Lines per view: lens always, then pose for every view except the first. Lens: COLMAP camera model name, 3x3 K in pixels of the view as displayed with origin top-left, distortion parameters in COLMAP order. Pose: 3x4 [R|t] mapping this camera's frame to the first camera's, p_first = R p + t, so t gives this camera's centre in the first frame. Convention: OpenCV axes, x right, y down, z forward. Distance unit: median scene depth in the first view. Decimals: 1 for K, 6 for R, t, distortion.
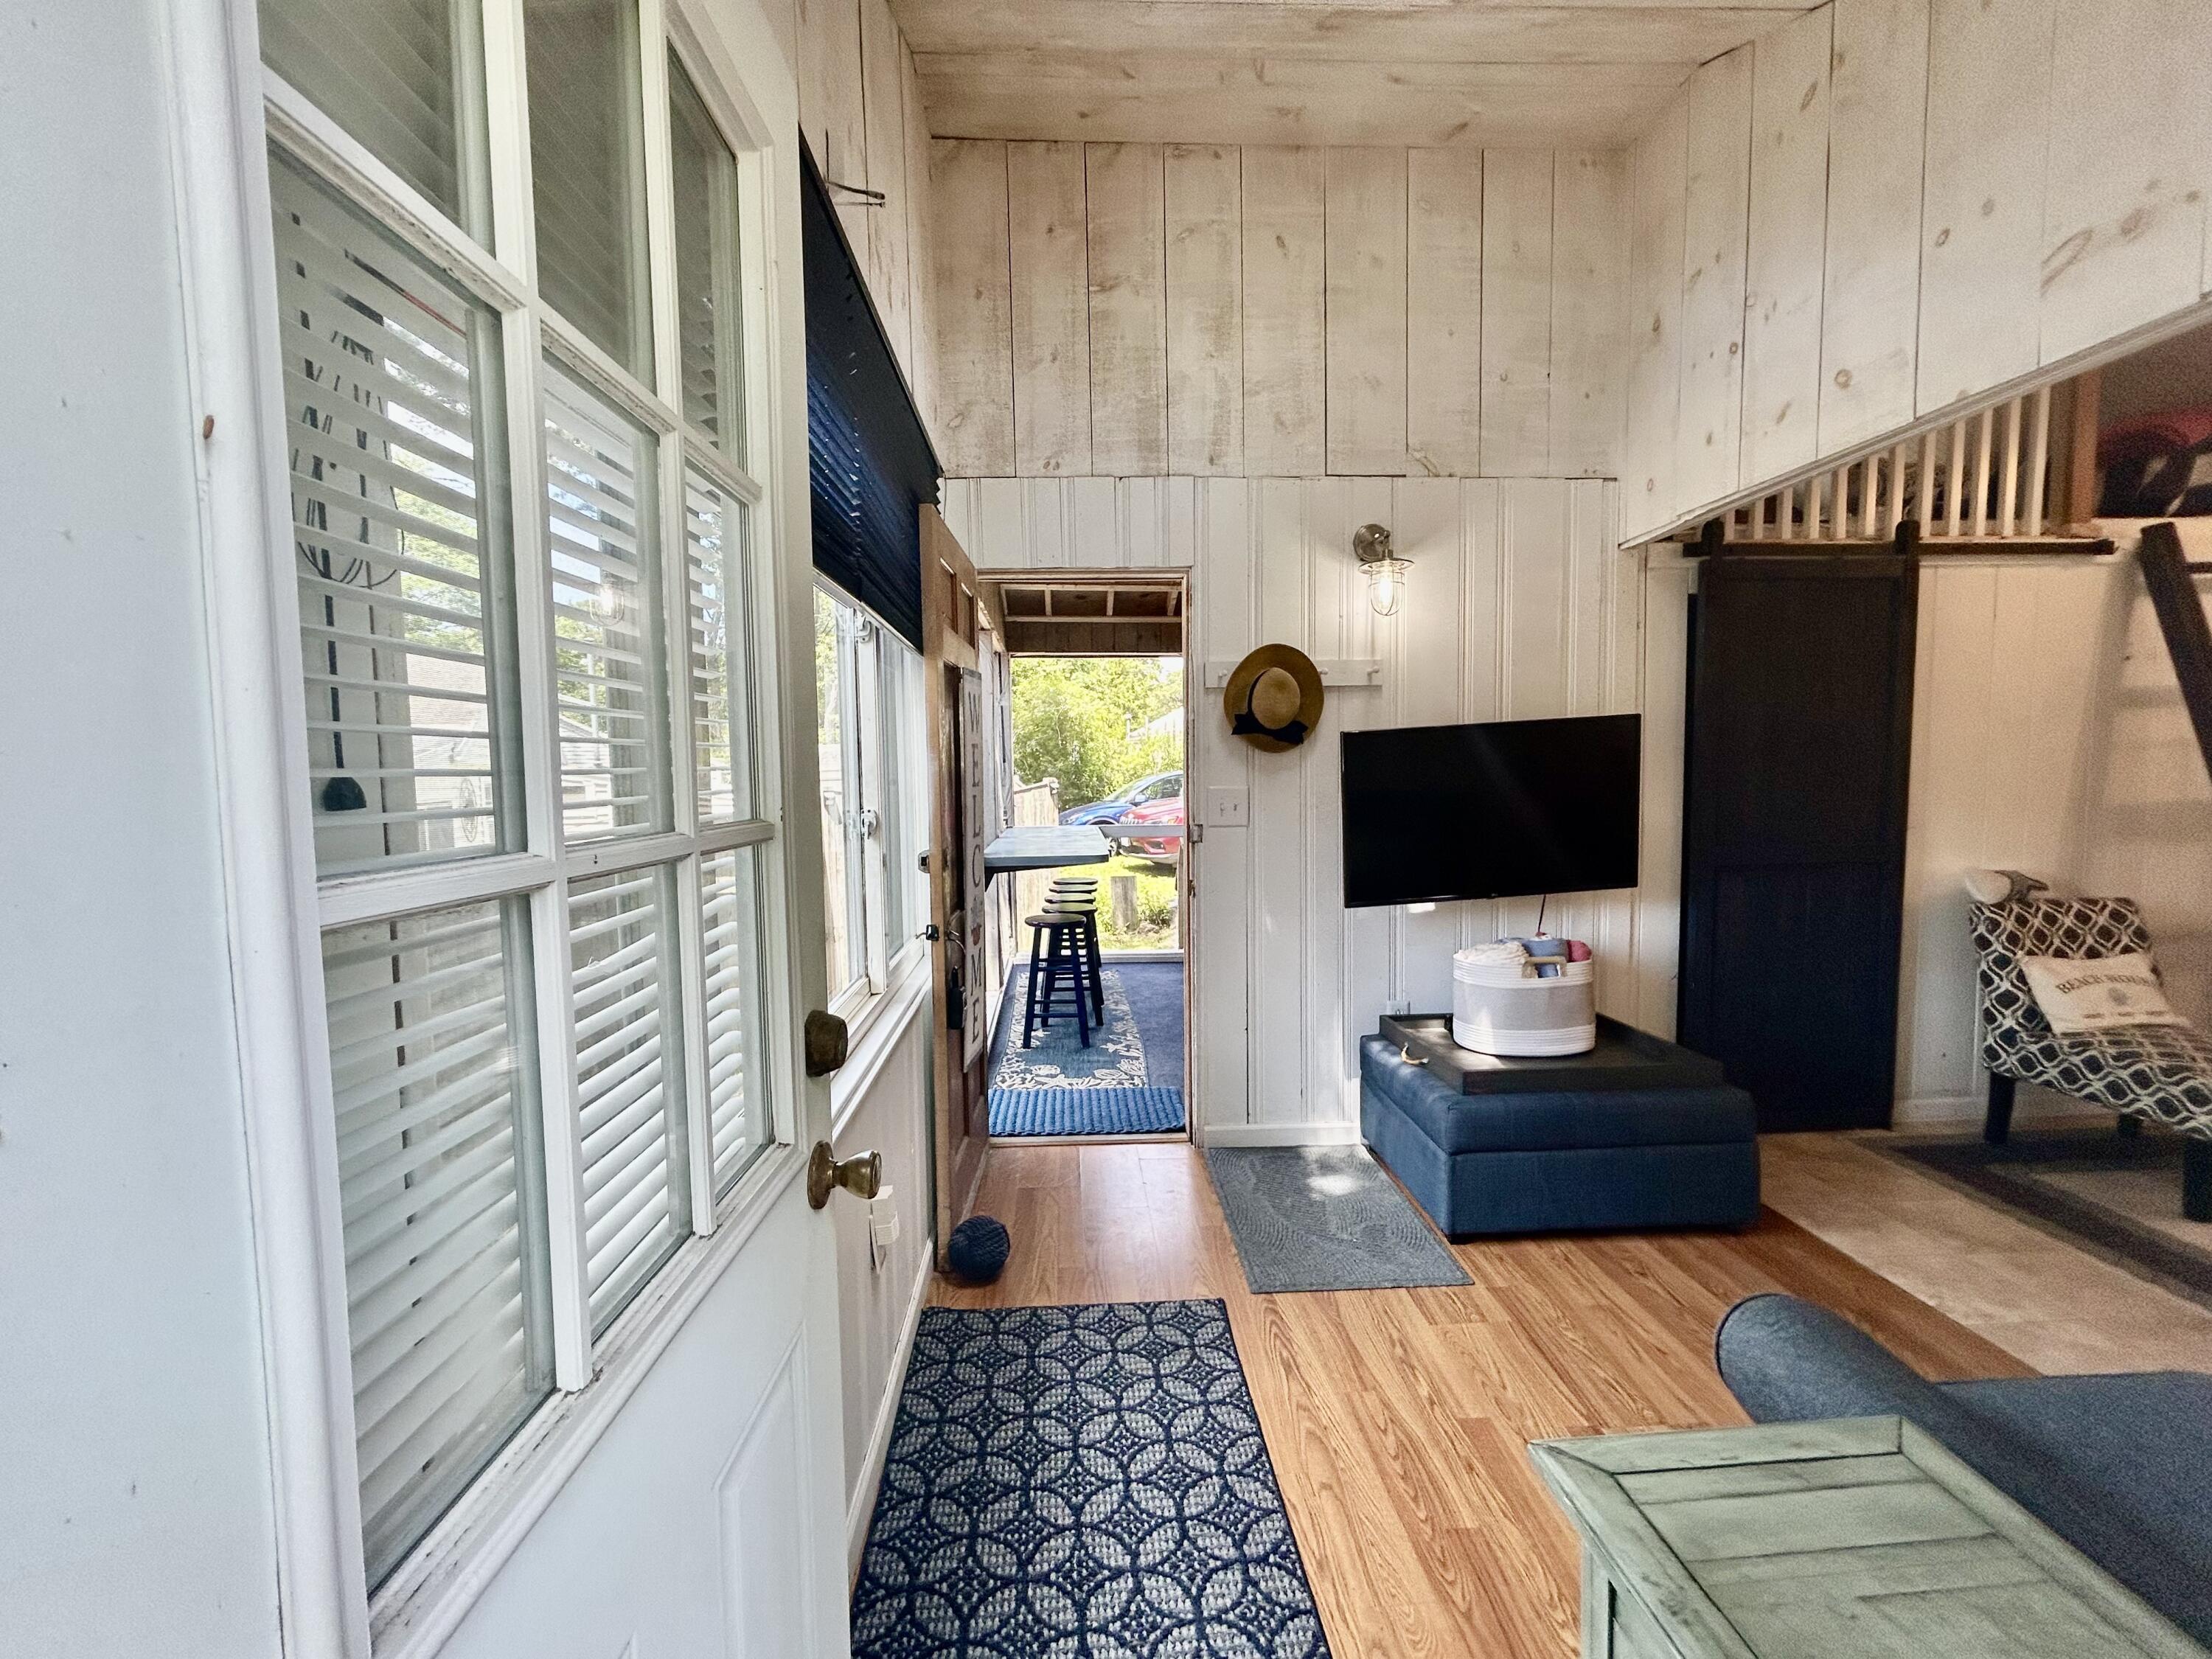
lens RADIAL K [[890.5, 0, 1106.0], [0, 890.5, 829.5], [0, 0, 1]] dist [0.000054, 0.000083]
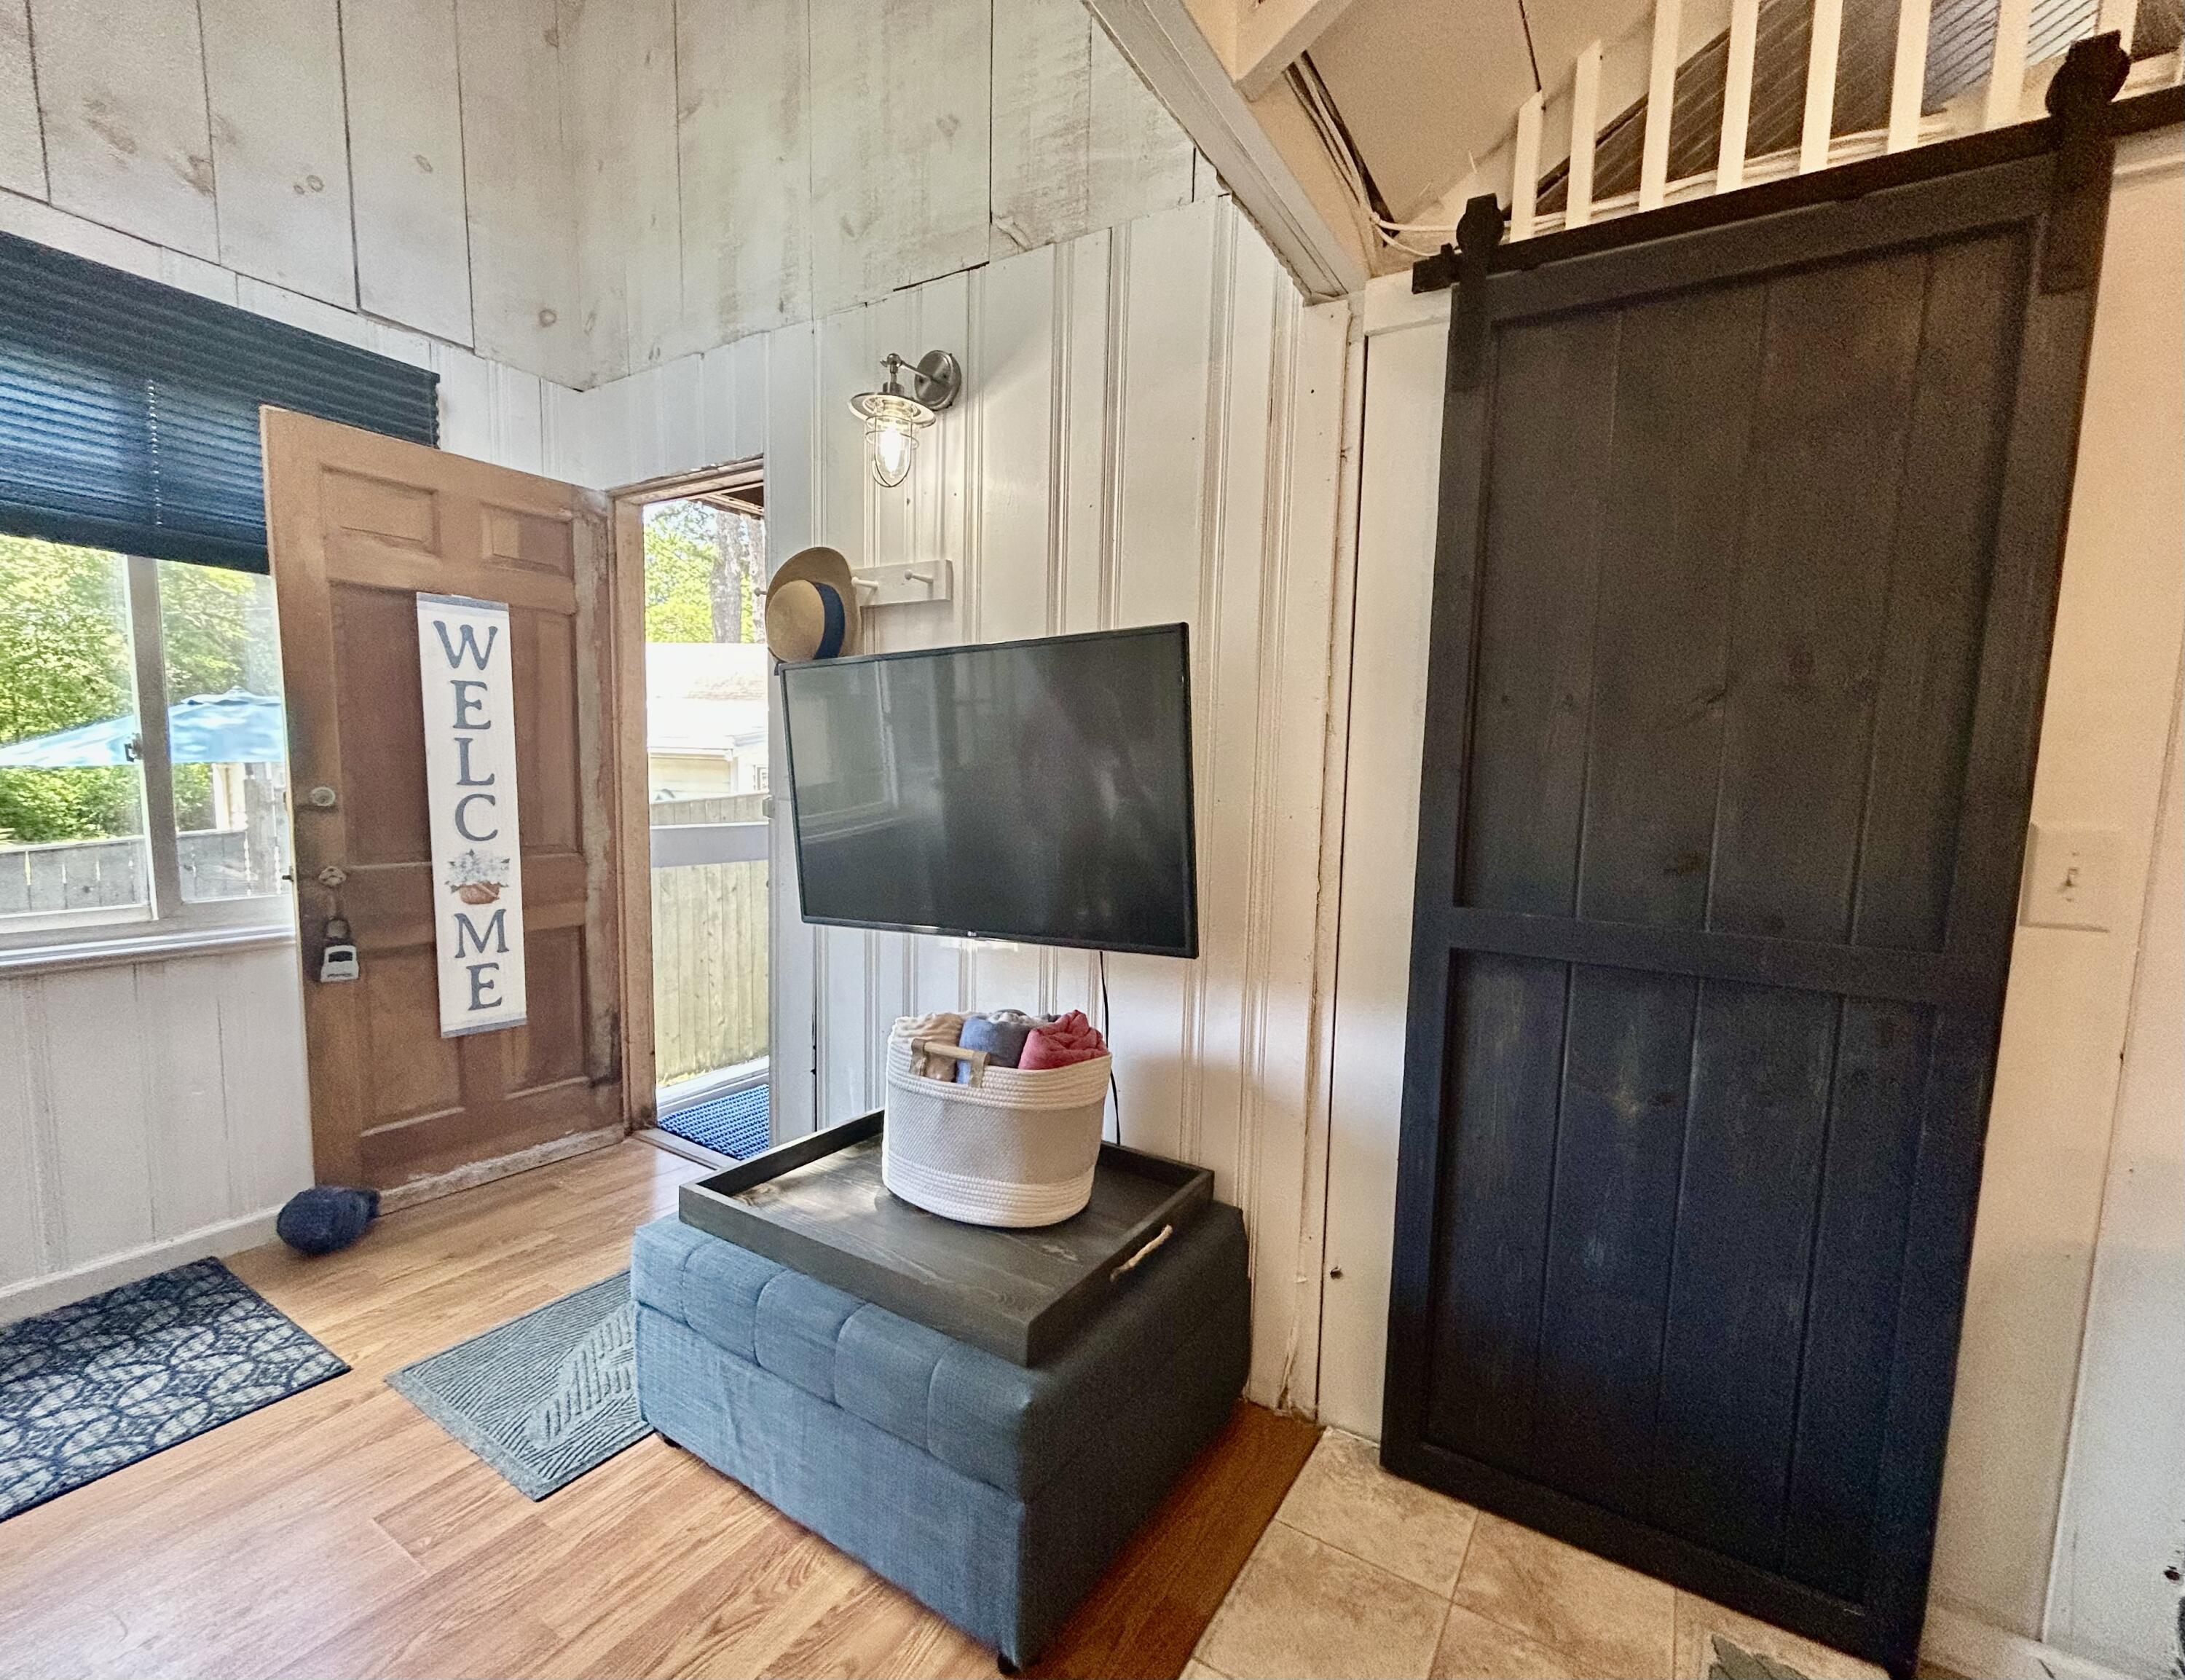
lens RADIAL K [[926.3, 0, 1156.0], [0, 926.3, 865.2], [0, 0, 1]] dist [-0.000813, 0.000901]
pose [[0.838591, 0.099328, -0.535630, 0.855940], [-0.080589, 0.995038, 0.058350, -0.020270], [0.538768, -0.005766, 0.842434, 0.522266]]
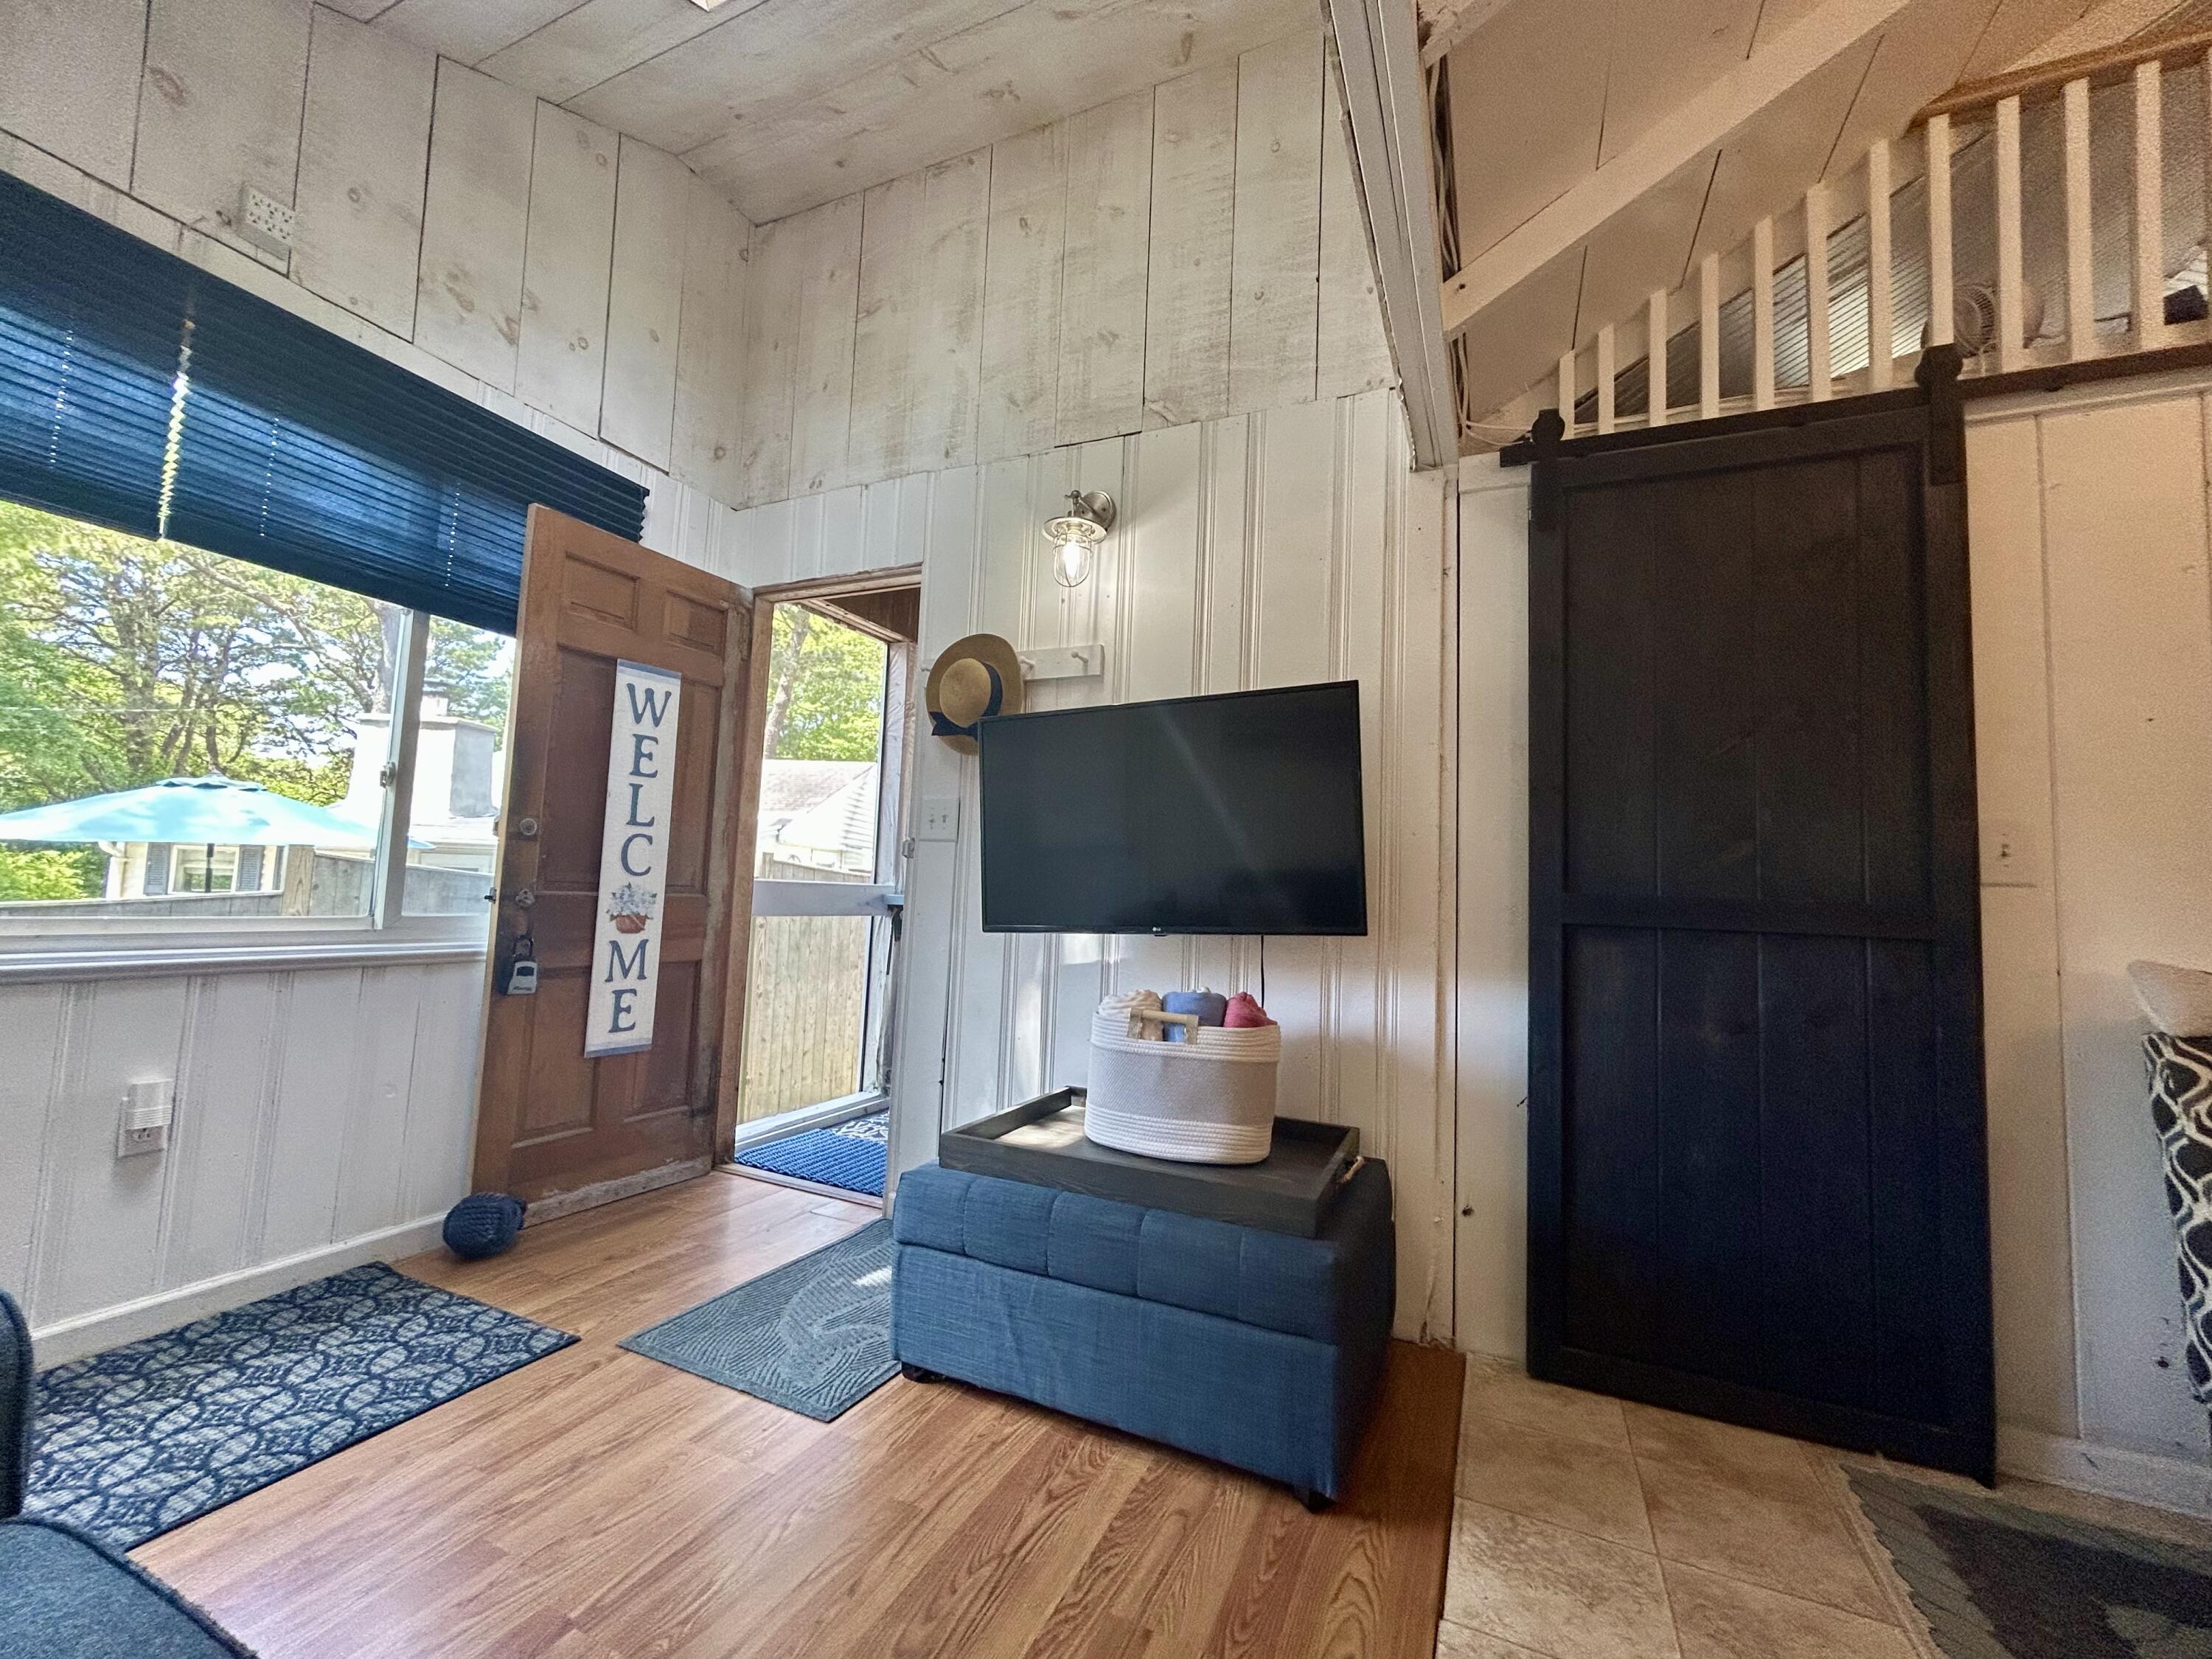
lens RADIAL K [[890.5, 0, 1106.0], [0, 890.5, 829.5], [0, 0, 1]] dist [0.000054, 0.000083]
pose [[0.889950, 0.018053, -0.455701, 0.718478], [-0.083921, 0.988636, -0.124726, 0.084835], [0.448270, 0.149243, 0.881351, 0.307154]]
